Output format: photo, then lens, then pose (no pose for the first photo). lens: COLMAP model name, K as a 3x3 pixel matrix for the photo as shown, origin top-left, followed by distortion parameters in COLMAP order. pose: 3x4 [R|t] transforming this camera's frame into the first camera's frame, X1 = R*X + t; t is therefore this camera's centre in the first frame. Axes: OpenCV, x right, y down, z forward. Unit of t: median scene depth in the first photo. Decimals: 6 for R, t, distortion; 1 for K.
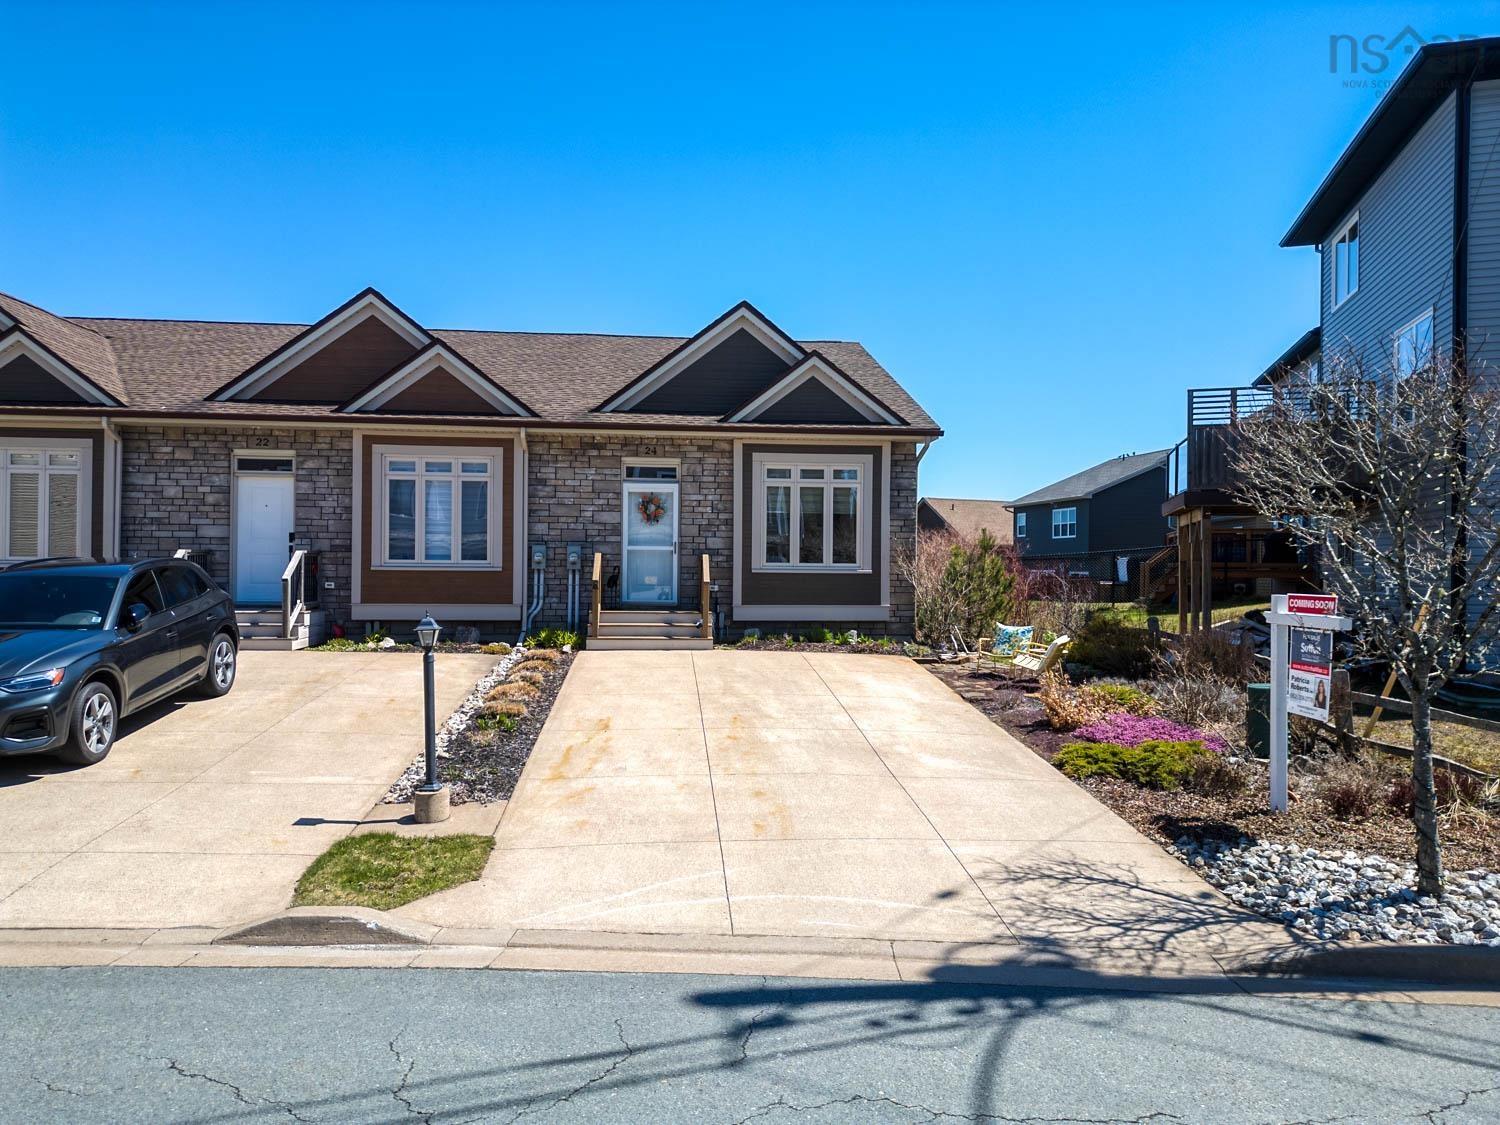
lens RADIAL K [[1037.9, 0, 755.5], [0, 1037.9, 561.3], [0, 0, 1]] dist [0.085354, -0.084836]
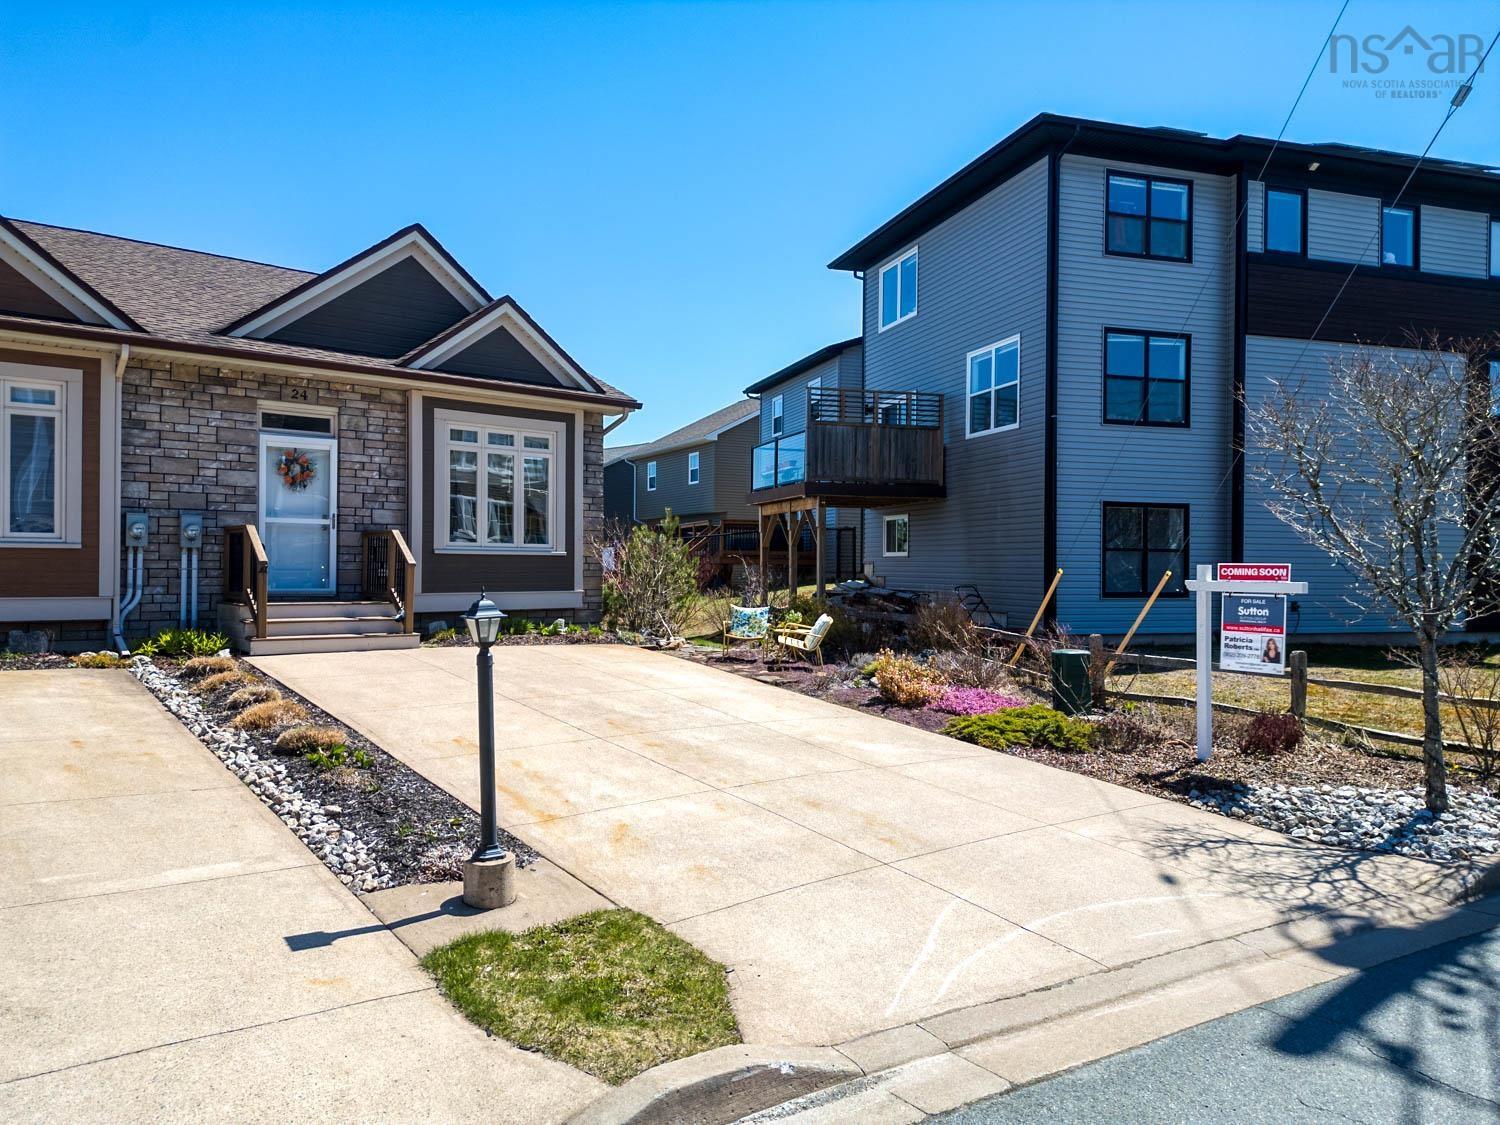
lens RADIAL K [[1037.9, 0, 755.5], [0, 1037.9, 561.3], [0, 0, 1]] dist [0.085354, -0.084836]
pose [[0.834338, 0.000434, 0.551253, -0.259203], [-0.004128, 0.999977, 0.005460, 0.012037], [-0.551238, -0.006831, 0.834320, 0.169372]]
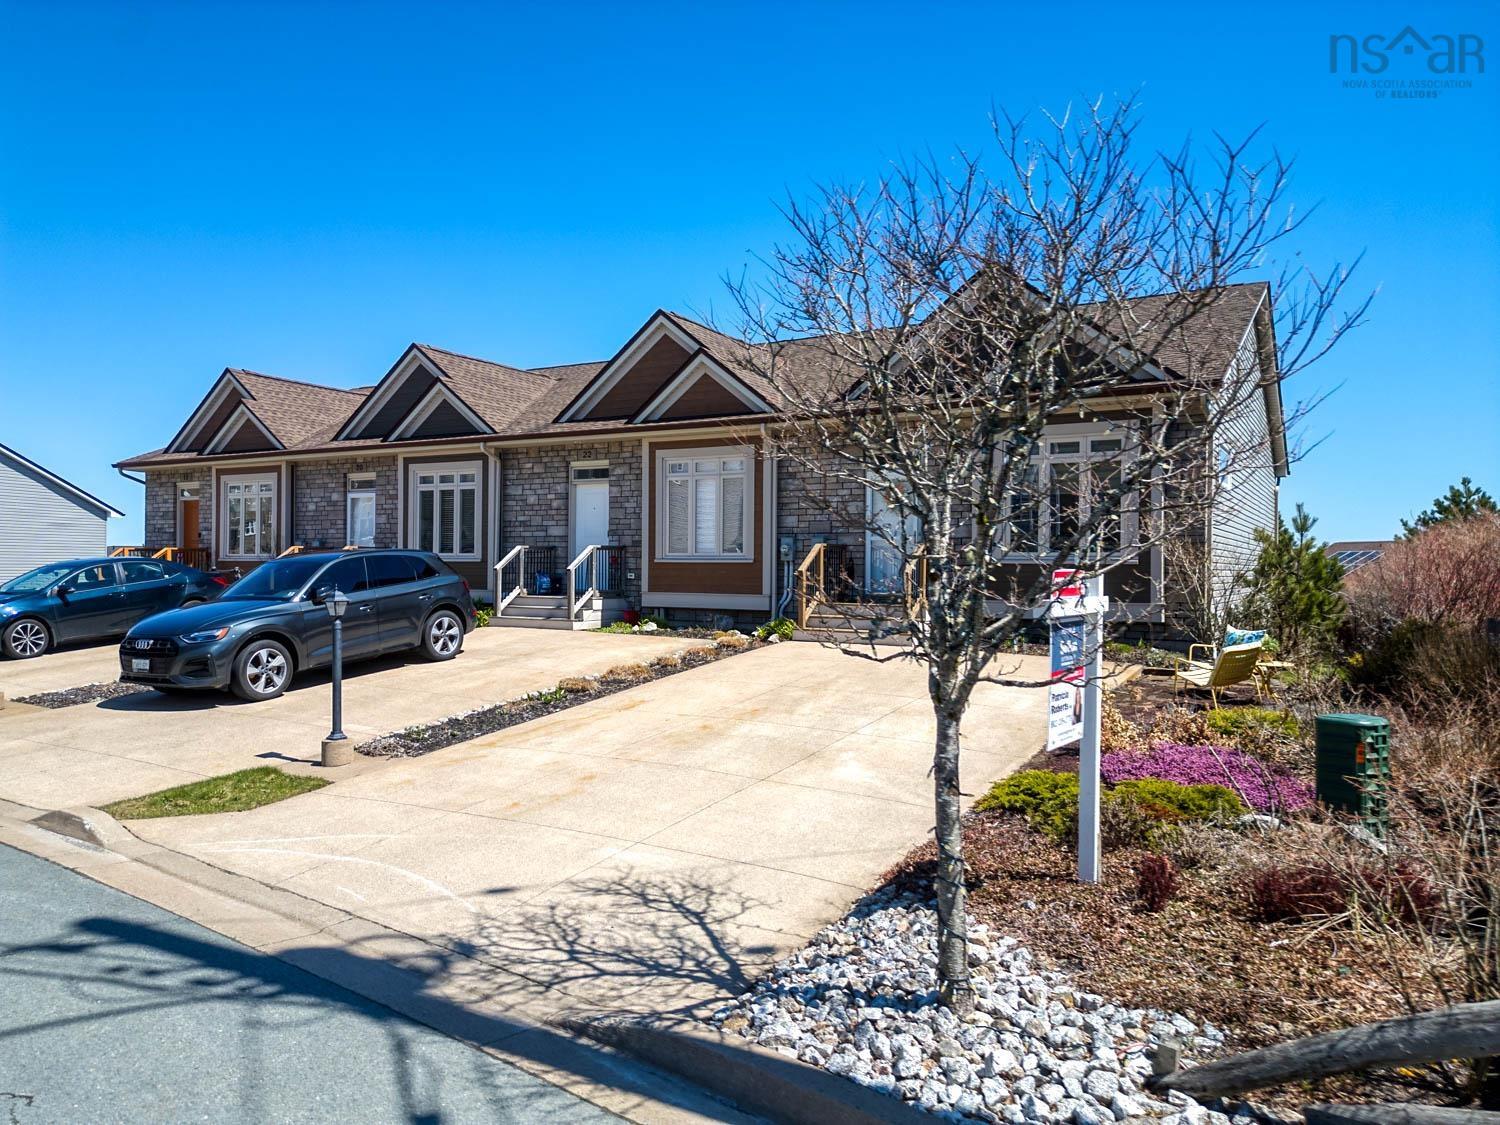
lens RADIAL K [[1047.0, 0, 750.0], [0, 1047.0, 562.5], [0, 0, 1]] dist [0.095220, -0.085522]
pose [[0.814868, -0.004986, -0.579626, 0.363958], [0.003195, 0.999986, -0.004109, 0.013387], [0.579638, 0.001496, 0.814872, 0.147253]]
